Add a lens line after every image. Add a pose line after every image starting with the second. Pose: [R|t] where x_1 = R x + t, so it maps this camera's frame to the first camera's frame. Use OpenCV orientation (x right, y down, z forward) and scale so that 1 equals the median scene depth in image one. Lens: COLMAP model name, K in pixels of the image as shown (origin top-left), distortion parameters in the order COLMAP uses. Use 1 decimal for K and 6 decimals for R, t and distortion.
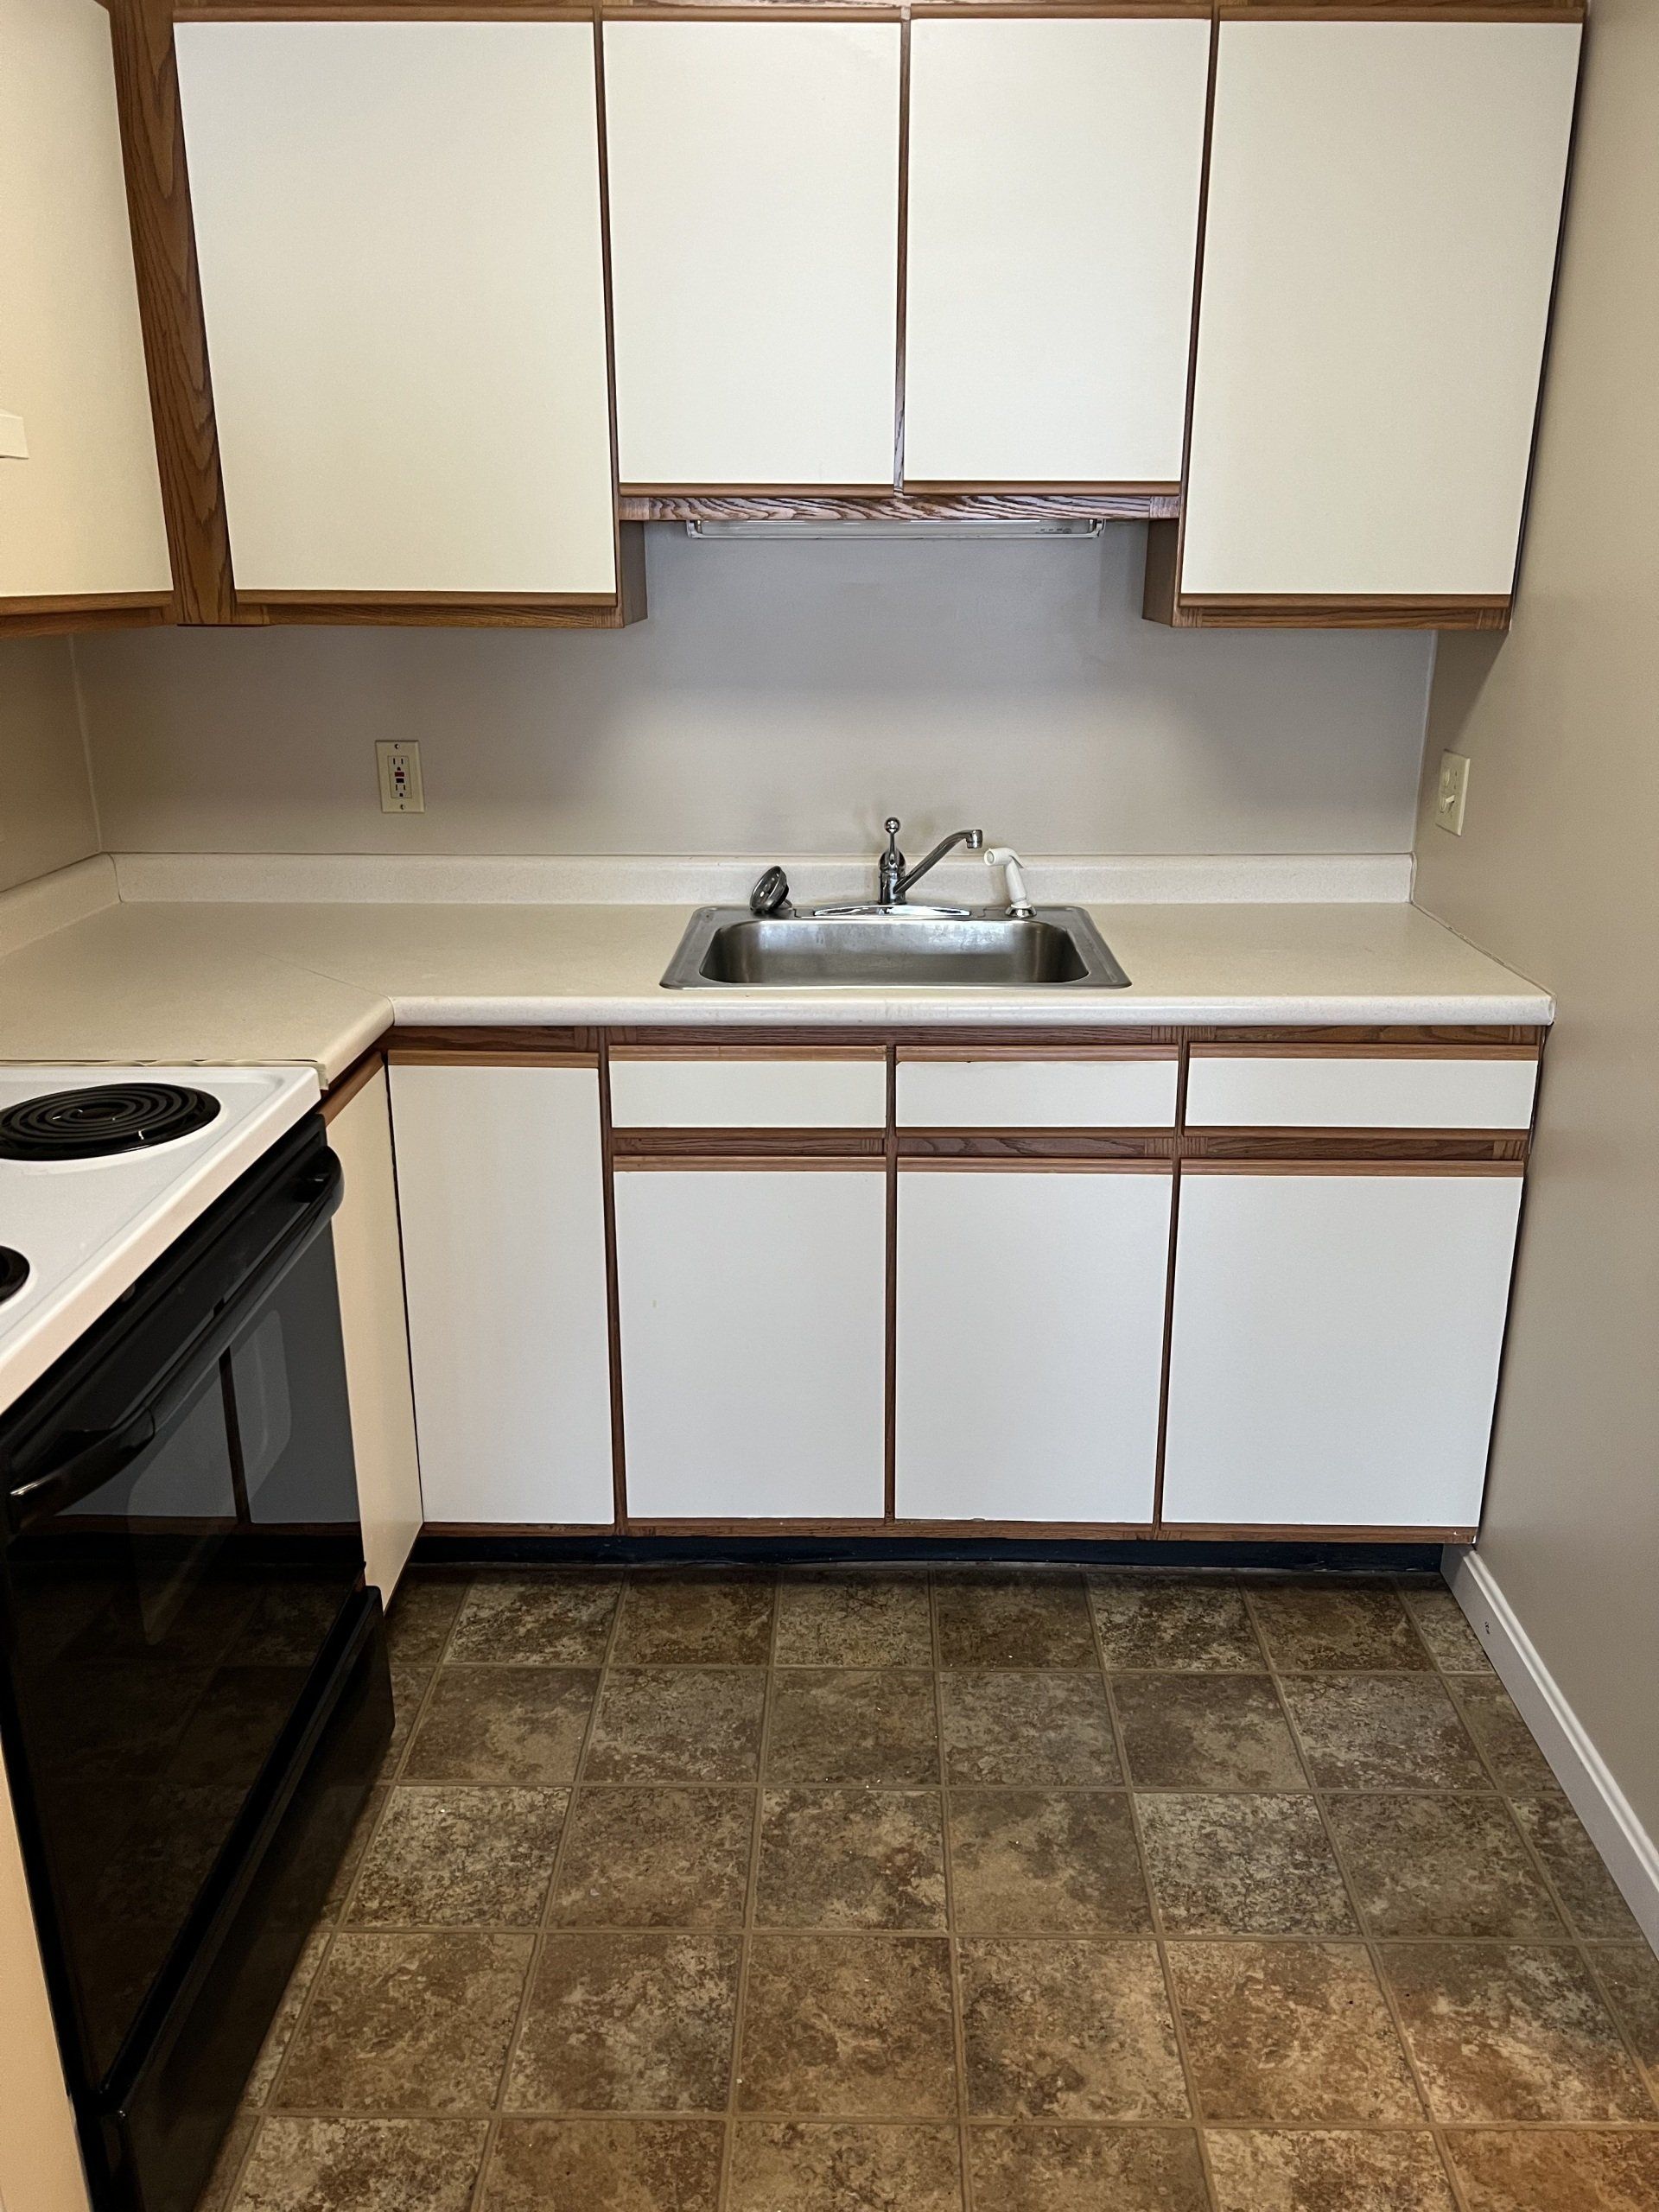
lens RADIAL K [[1690.8, 0, 829.5], [0, 1690.8, 1106.0], [0, 0, 1]] dist [0.027353, -0.002365]
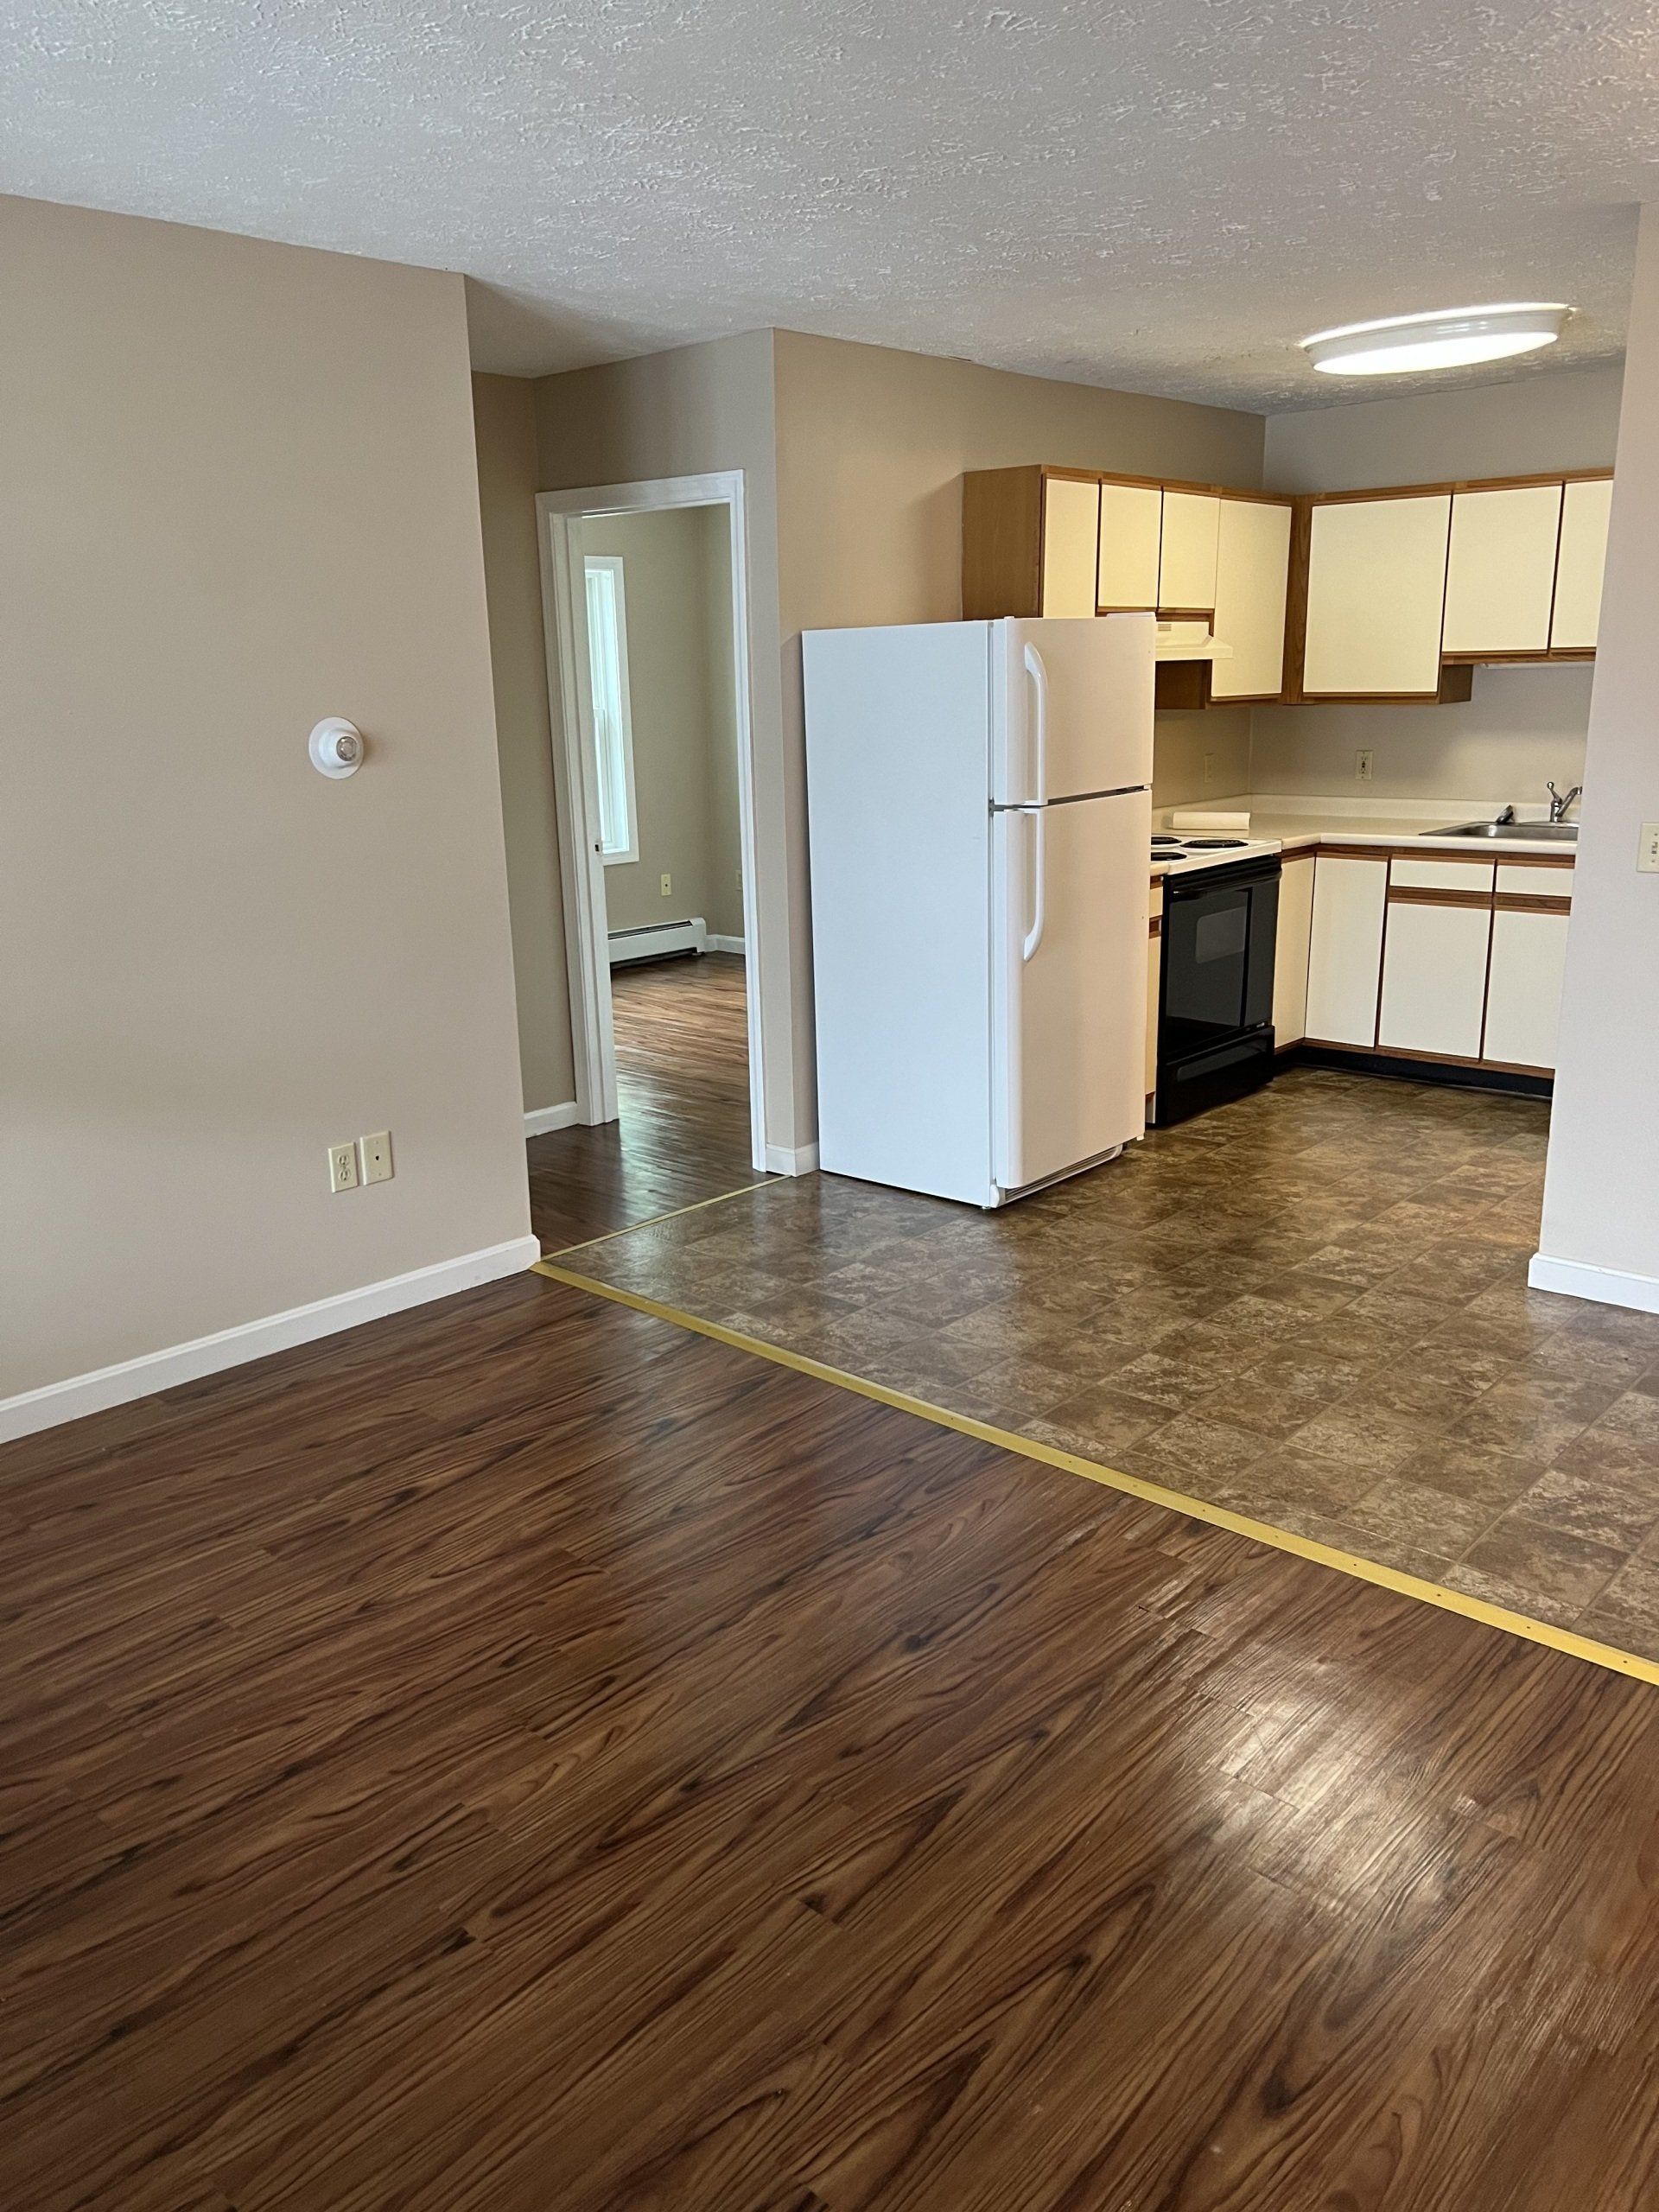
lens RADIAL K [[1652.6, 0, 829.5], [0, 1652.6, 1106.0], [0, 0, 1]] dist [0.055546, -0.062042]
pose [[0.757878, 0.155759, -0.633530, 0.923211], [-0.187918, 0.982044, 0.016642, 0.478309], [0.624746, 0.106439, 0.773539, -1.575931]]
